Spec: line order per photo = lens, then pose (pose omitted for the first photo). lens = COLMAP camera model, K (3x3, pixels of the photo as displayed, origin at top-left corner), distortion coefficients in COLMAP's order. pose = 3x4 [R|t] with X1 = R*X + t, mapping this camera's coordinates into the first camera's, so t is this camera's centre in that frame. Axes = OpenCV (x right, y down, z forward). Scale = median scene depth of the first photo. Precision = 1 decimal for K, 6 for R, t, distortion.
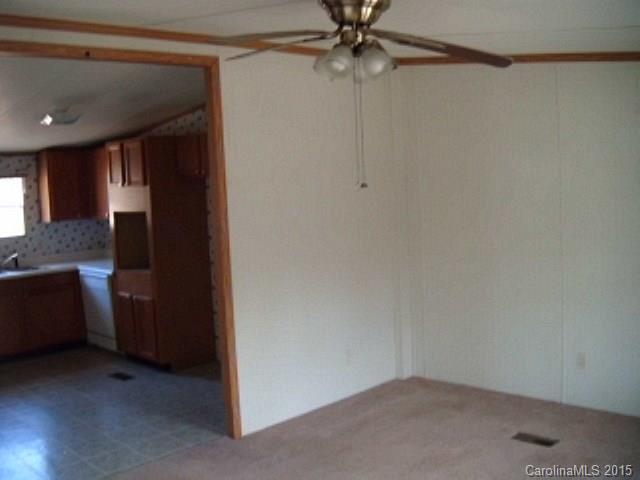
lens RADIAL K [[693.1, 0, 320.0], [0, 693.1, 240.0], [0, 0, 1]] dist [-0.180443, 0.020088]
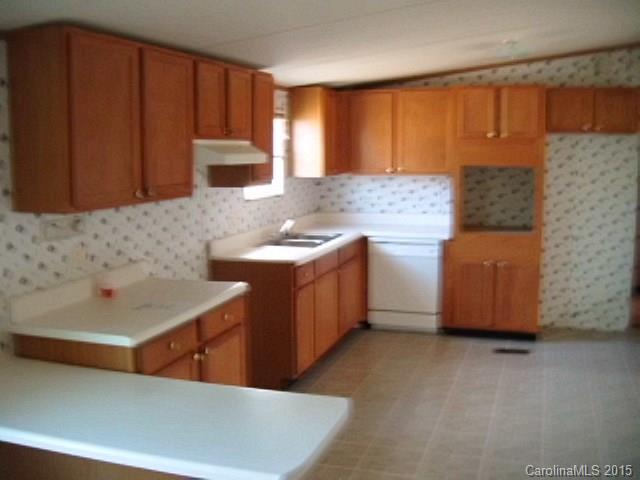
lens RADIAL K [[693.1, 0, 320.0], [0, 693.1, 240.0], [0, 0, 1]] dist [-0.180443, 0.020088]
pose [[0.888840, -0.018900, 0.457828, -0.782391], [0.003728, 0.999414, 0.034019, 0.019501], [-0.458202, -0.028530, 0.888390, 0.278723]]
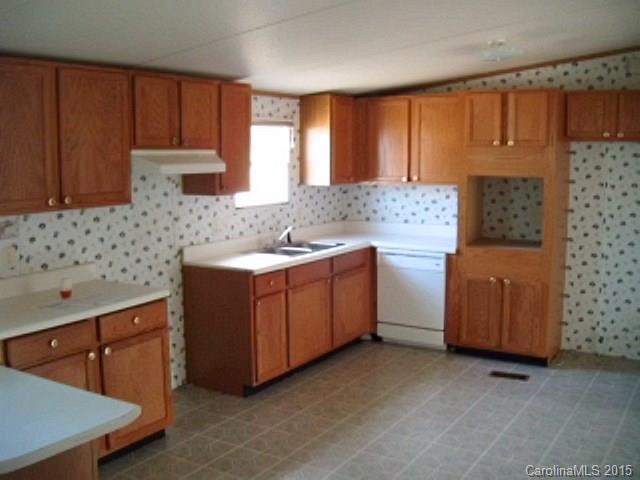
lens RADIAL K [[693.1, 0, 320.0], [0, 693.1, 240.0], [0, 0, 1]] dist [-0.180443, 0.020088]
pose [[0.970115, 0.012558, 0.242322, -0.611259], [-0.020423, 0.999342, 0.029974, 0.012678], [-0.241786, -0.034027, 0.969733, 0.220302]]
